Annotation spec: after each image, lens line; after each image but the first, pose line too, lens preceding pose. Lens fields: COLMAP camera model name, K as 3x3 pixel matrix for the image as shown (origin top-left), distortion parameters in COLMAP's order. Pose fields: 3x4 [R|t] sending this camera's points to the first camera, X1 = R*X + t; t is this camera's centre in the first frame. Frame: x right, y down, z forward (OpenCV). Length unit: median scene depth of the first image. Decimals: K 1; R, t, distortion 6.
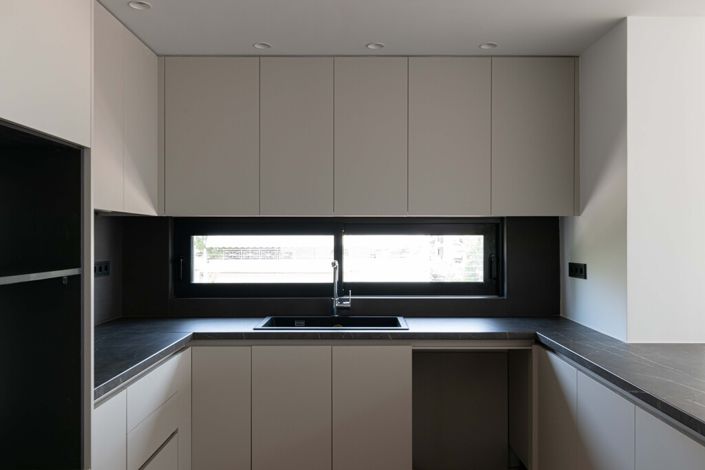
lens RADIAL K [[576.2, 0, 353.4], [0, 576.2, 249.5], [0, 0, 1]] dist [0.000263, -0.004140]
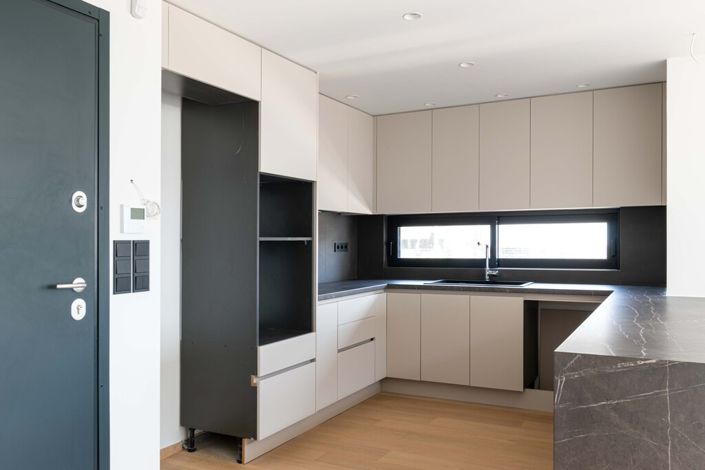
lens RADIAL K [[576.2, 0, 353.4], [0, 576.2, 249.5], [0, 0, 1]] dist [0.000263, -0.004140]
pose [[0.884733, 0.000368, -0.466098, 0.359580], [-0.002875, 0.999985, -0.004667, 0.047376], [0.466090, 0.005470, 0.884721, -0.448511]]
